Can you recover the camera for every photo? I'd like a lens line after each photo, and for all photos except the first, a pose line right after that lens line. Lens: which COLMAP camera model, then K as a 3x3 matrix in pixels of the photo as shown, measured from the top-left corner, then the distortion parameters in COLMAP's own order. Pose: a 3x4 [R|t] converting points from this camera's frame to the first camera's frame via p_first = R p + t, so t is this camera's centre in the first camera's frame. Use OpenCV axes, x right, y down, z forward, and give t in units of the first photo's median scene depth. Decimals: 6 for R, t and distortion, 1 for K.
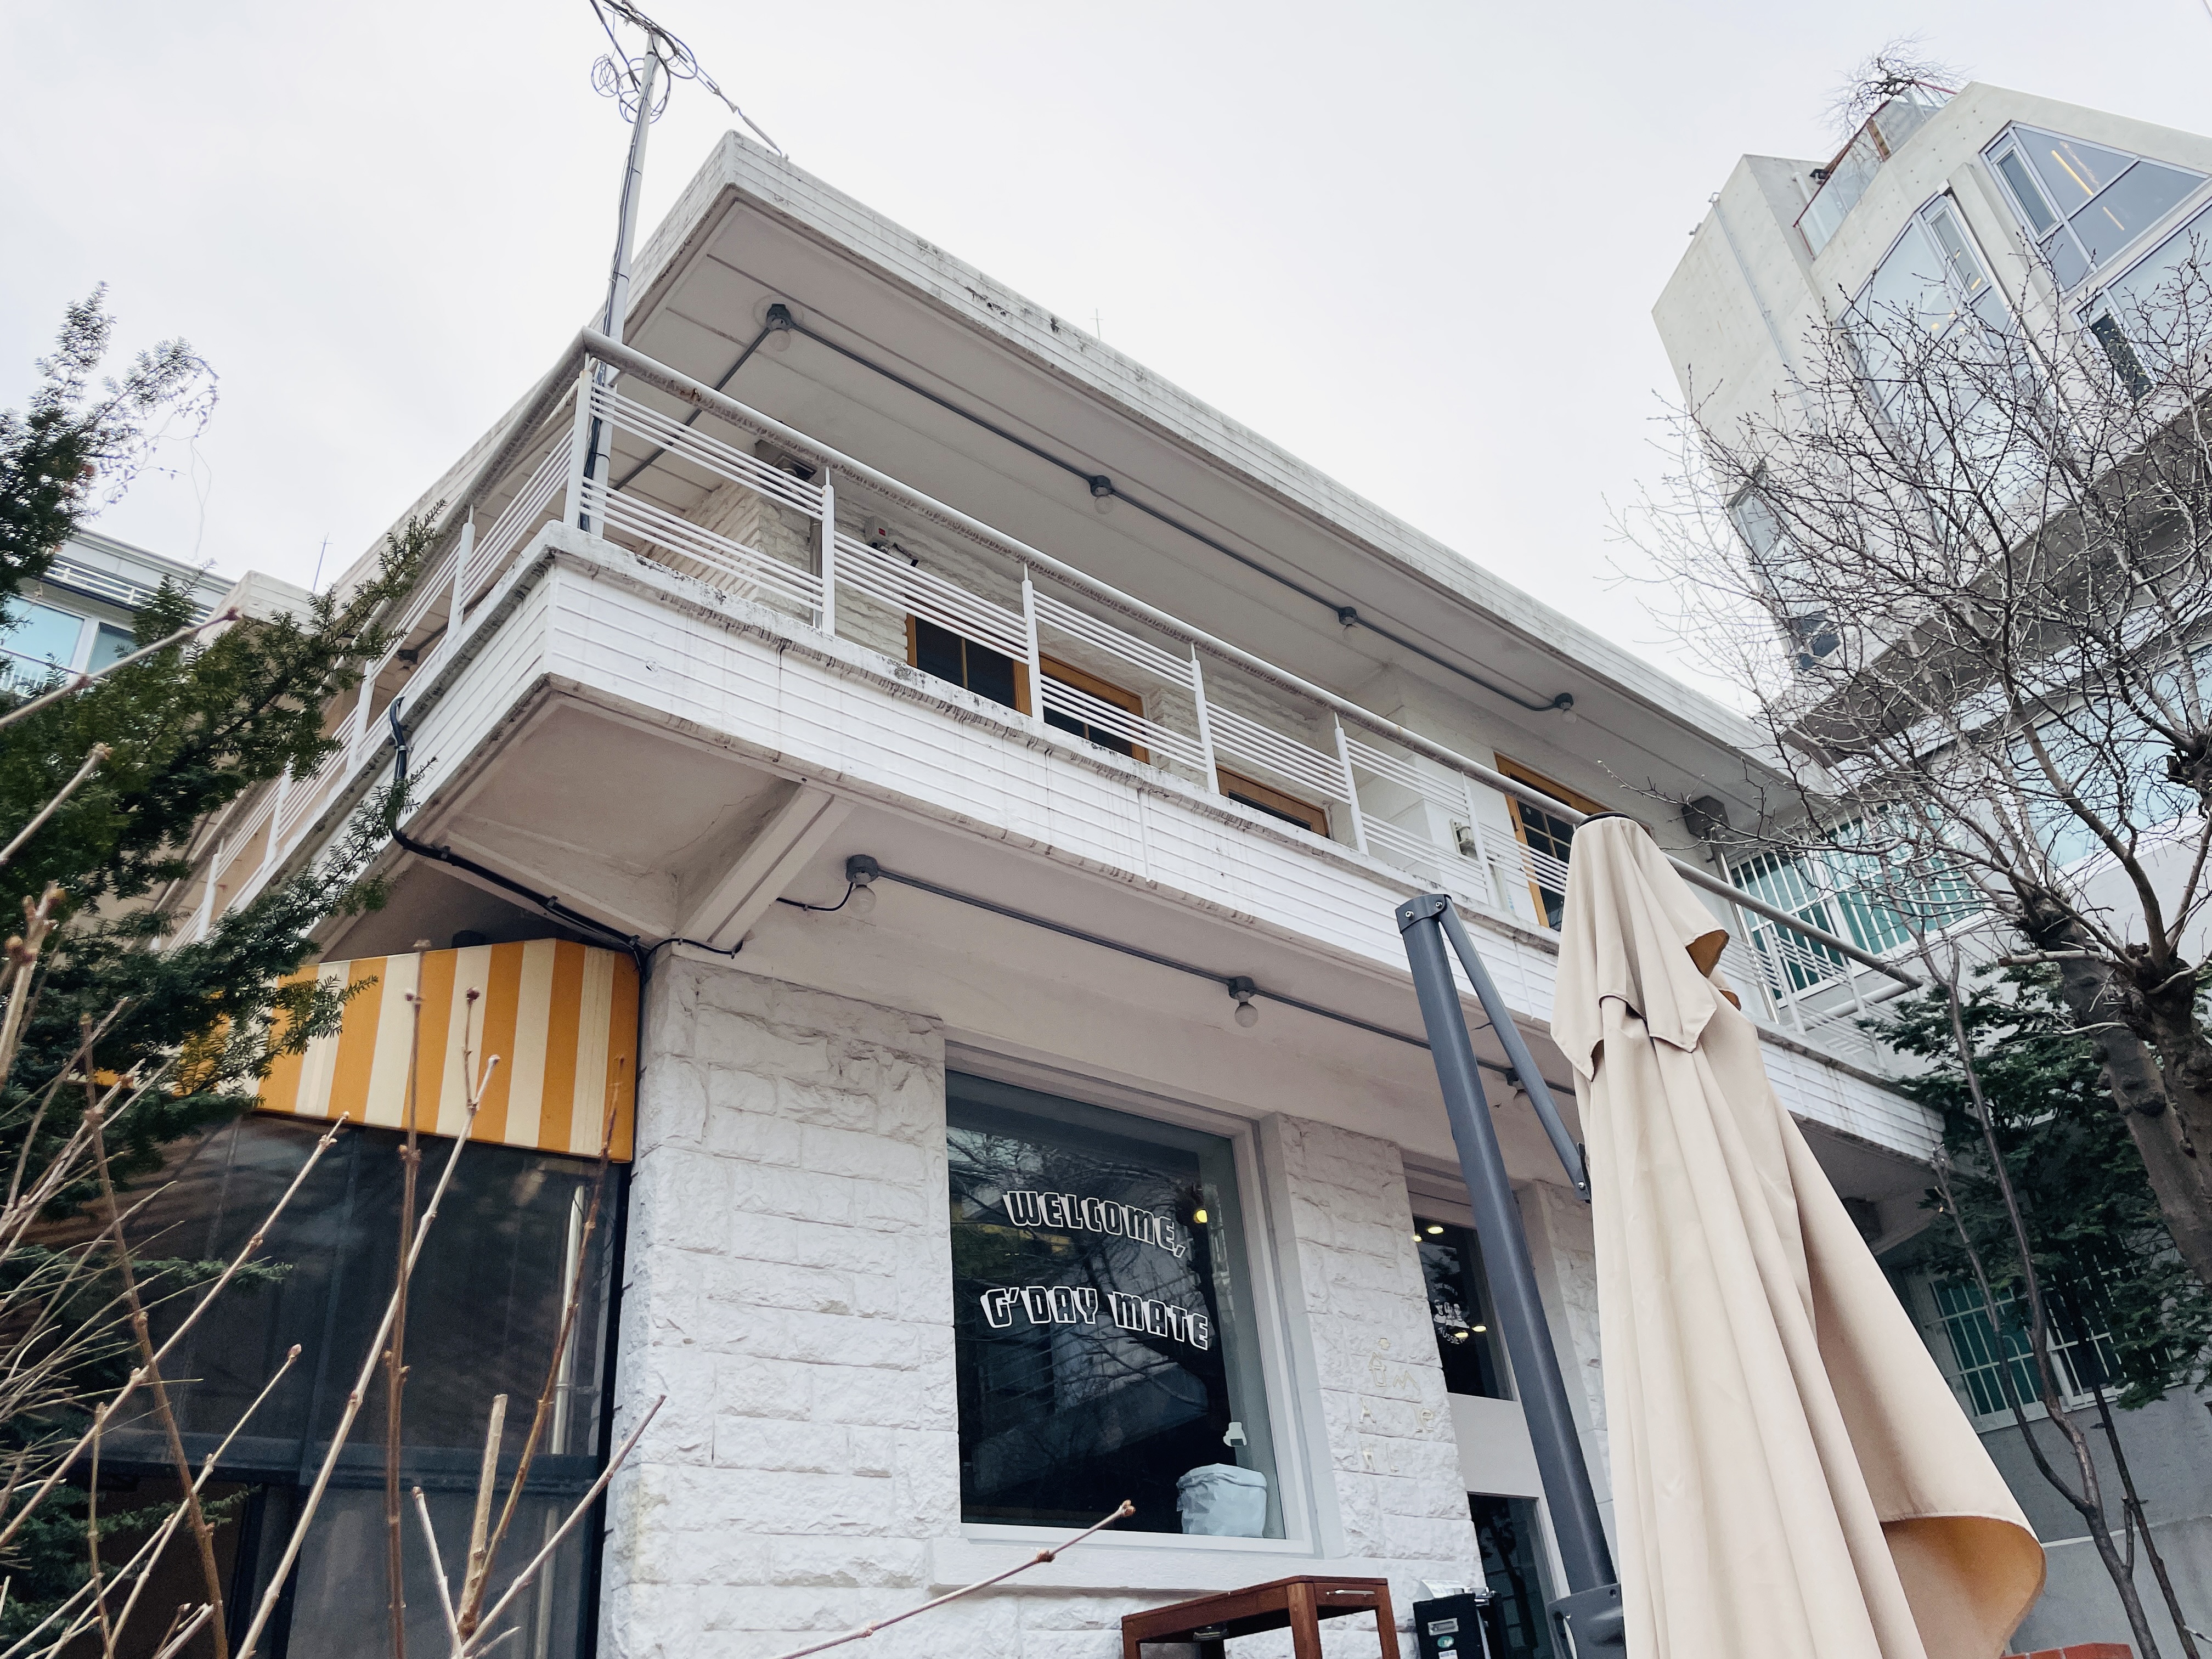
lens RADIAL K [[1634.1, 0, 1106.0], [0, 1634.1, 829.5], [0, 0, 1]] dist [0.102964, -0.130660]
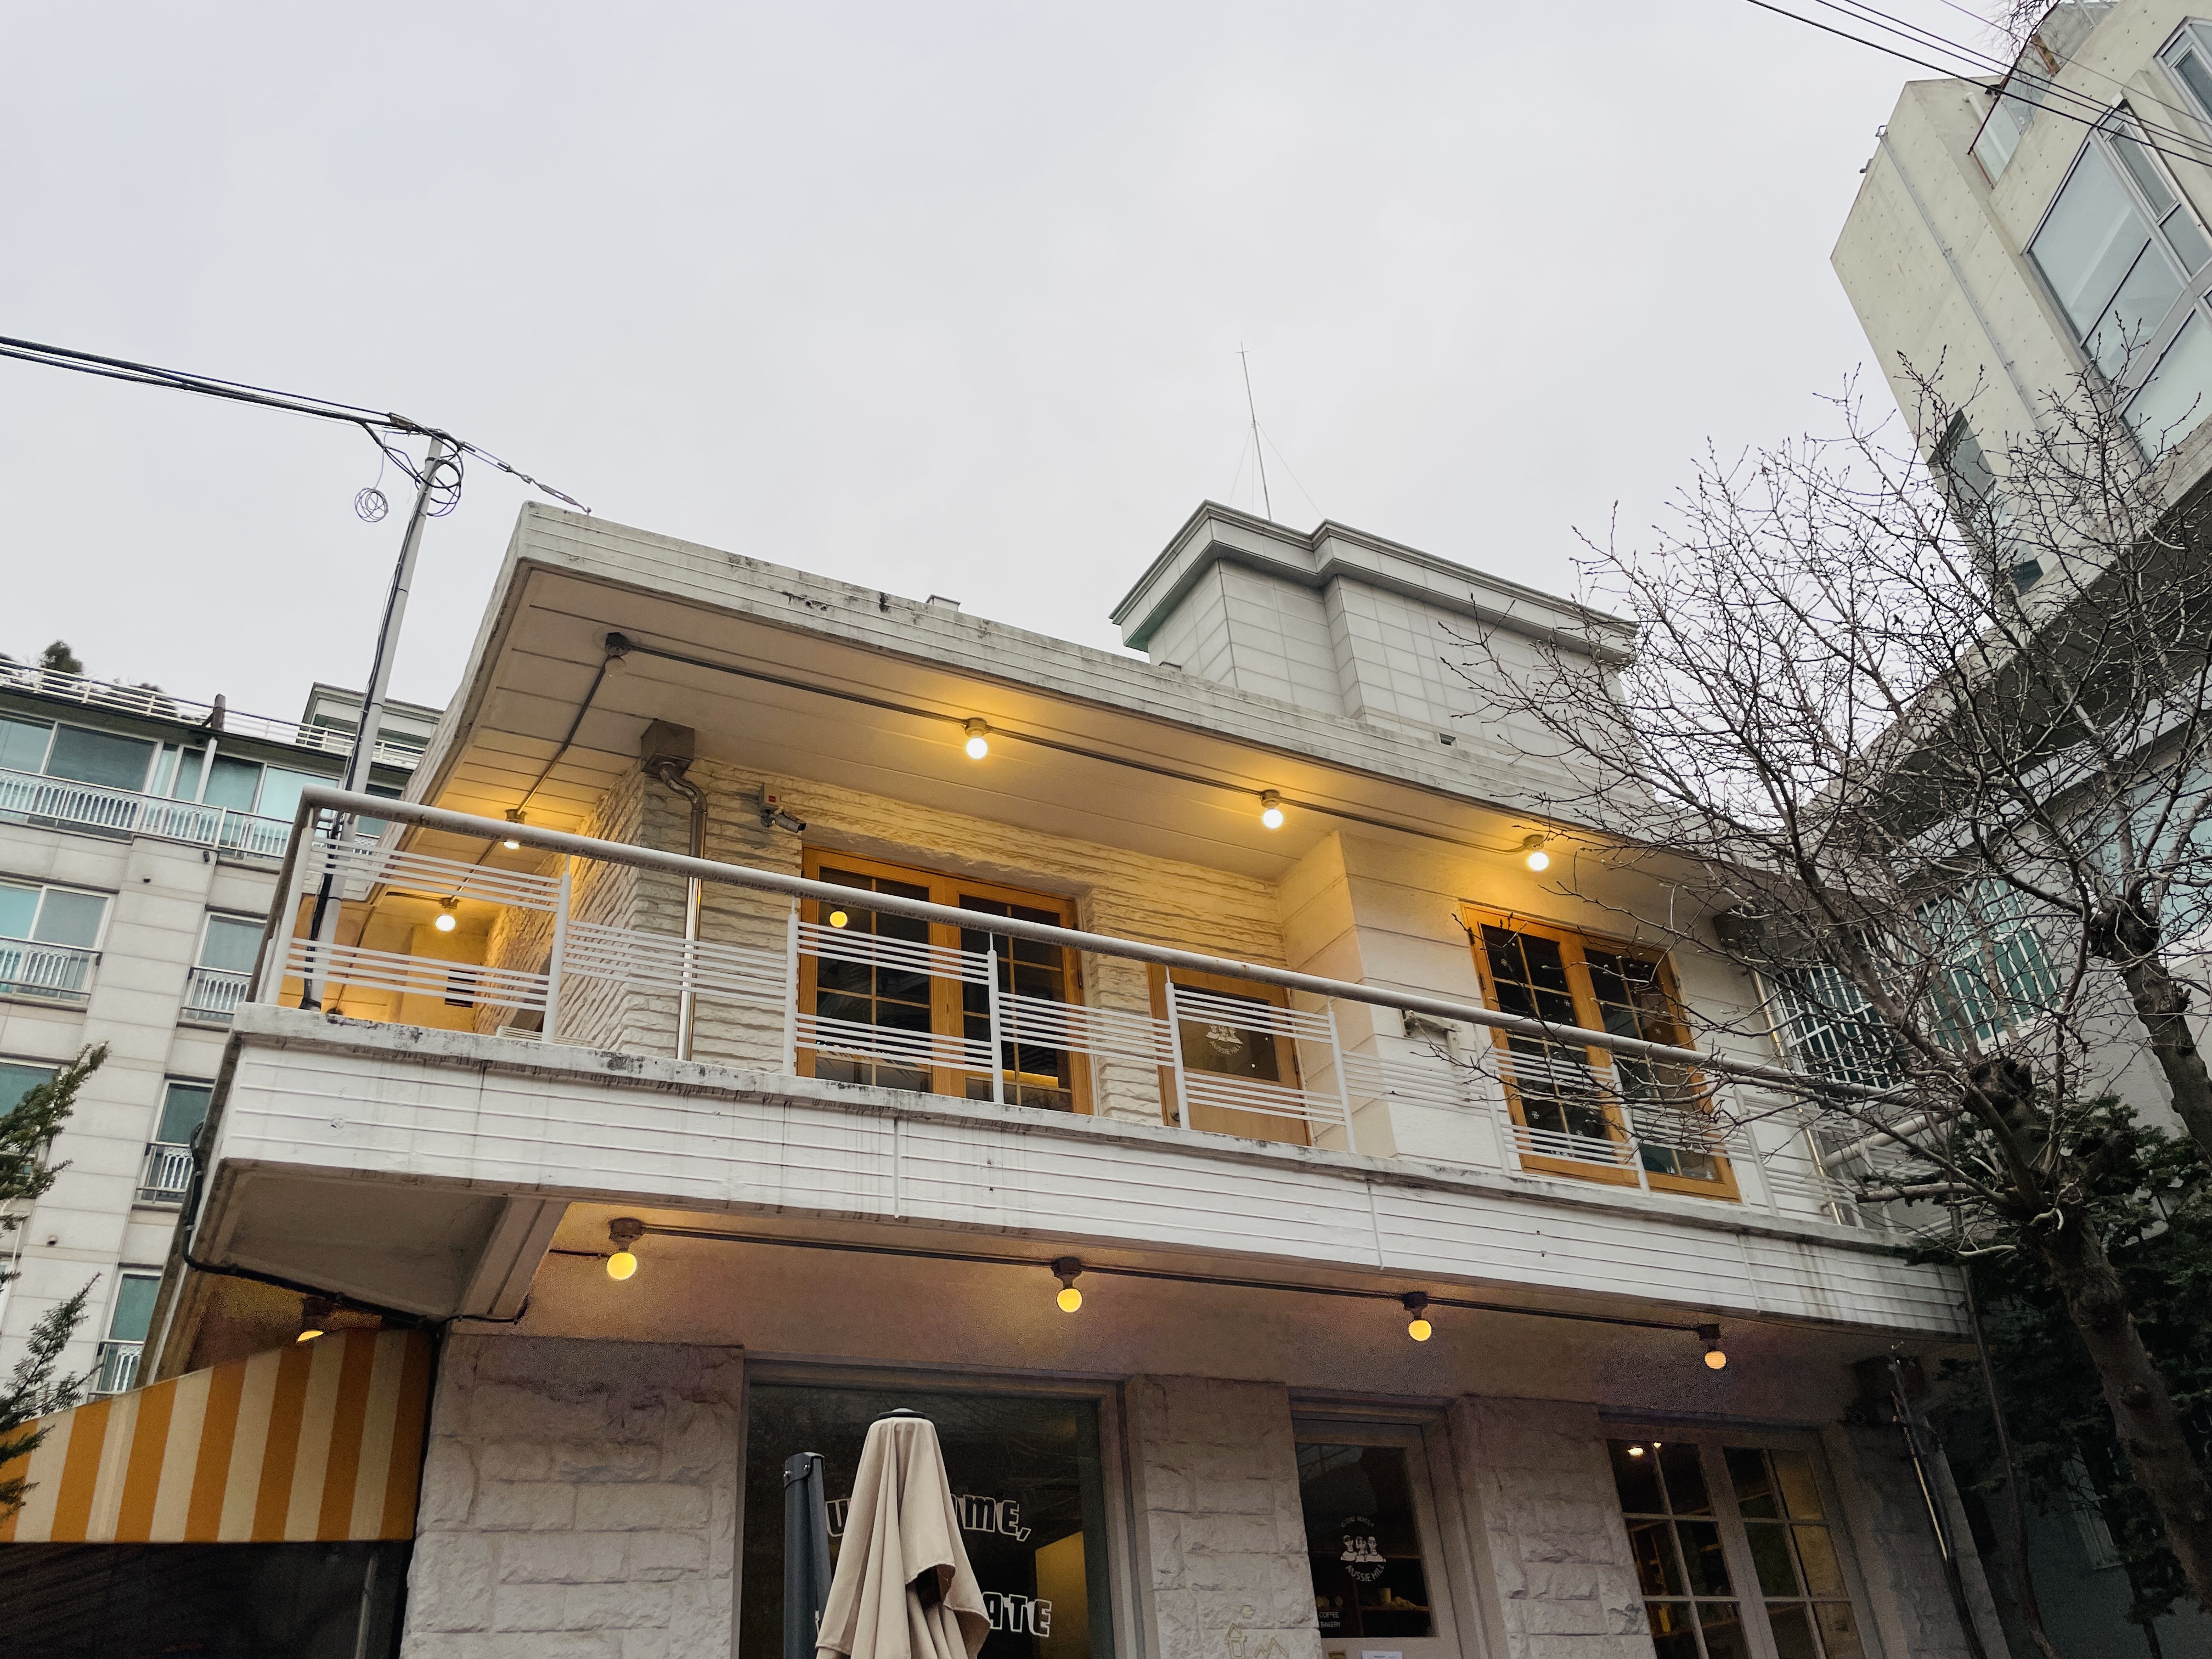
lens RADIAL K [[1634.1, 0, 1106.0], [0, 1634.1, 829.5], [0, 0, 1]] dist [0.102964, -0.130660]
pose [[0.976962, -0.096077, -0.190563, 0.329529], [0.099825, 0.994953, 0.010142, -0.183564], [0.188627, -0.028932, 0.981622, 0.008124]]
